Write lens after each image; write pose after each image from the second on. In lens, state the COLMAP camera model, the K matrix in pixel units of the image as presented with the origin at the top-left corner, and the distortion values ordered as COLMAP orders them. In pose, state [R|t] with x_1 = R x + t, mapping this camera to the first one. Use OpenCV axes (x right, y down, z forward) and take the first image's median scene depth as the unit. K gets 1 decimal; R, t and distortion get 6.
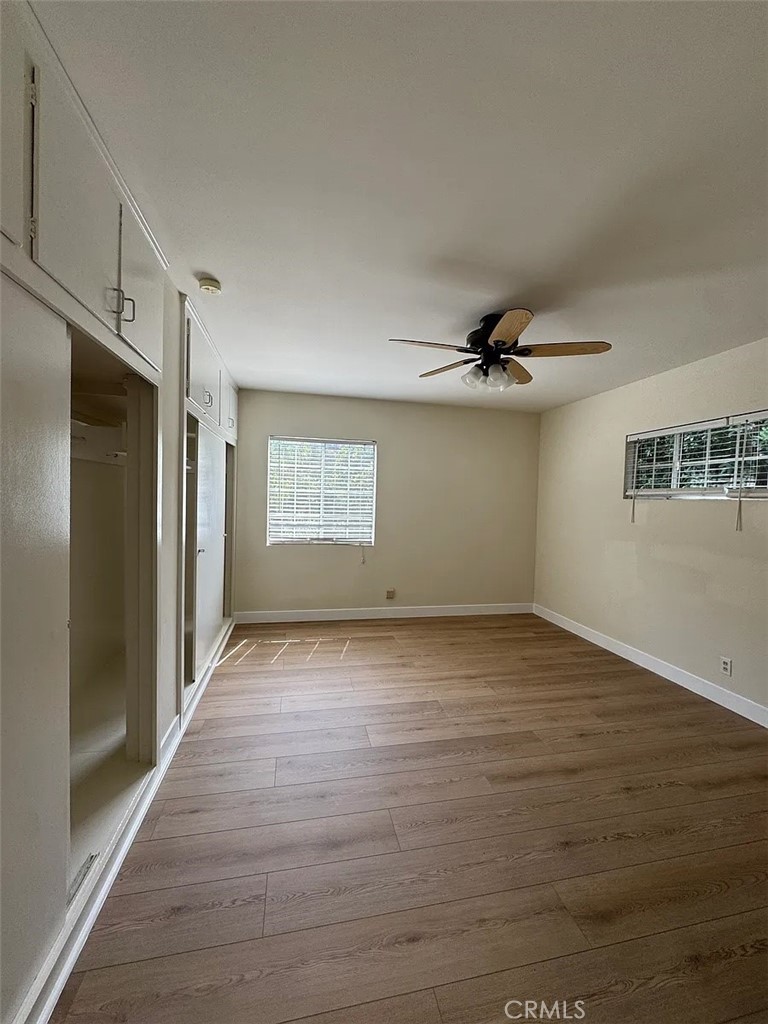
lens RADIAL K [[410.1, 0, 383.6], [0, 410.1, 511.7], [0, 0, 1]] dist [-0.001994, 0.000691]
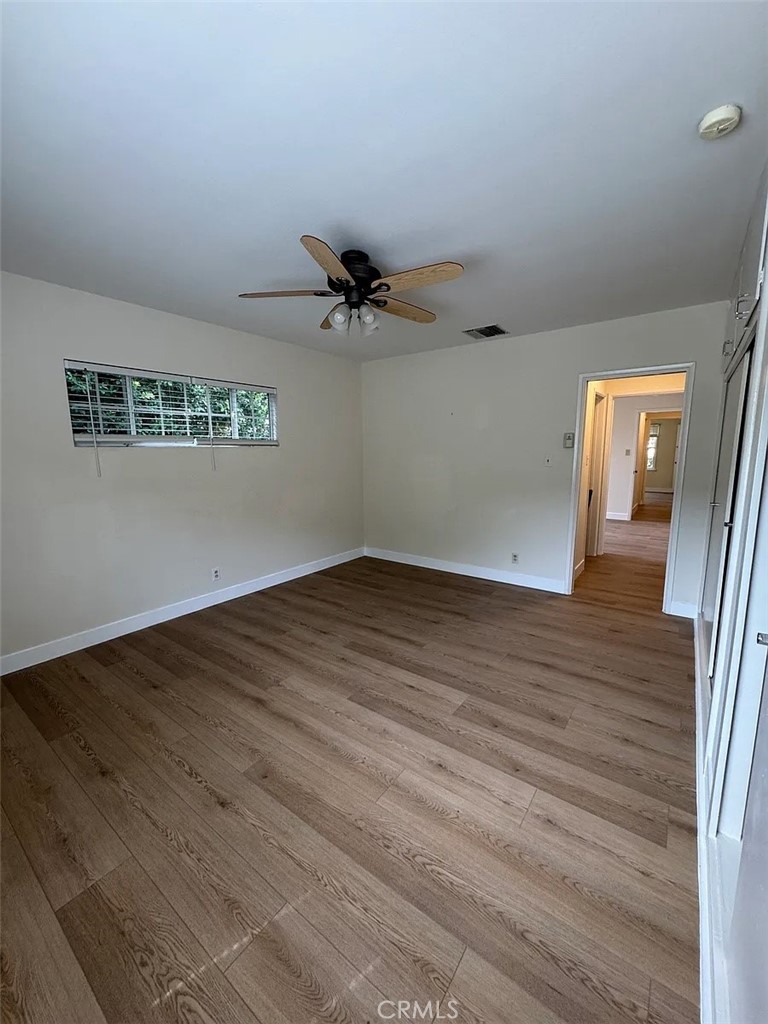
lens RADIAL K [[410.1, 0, 383.6], [0, 410.1, 511.7], [0, 0, 1]] dist [-0.001994, 0.000691]
pose [[-0.660481, -0.132253, 0.739104, -0.372638], [0.015055, 0.981835, 0.189139, -0.049818], [-0.750692, 0.136050, -0.646492, 1.120024]]
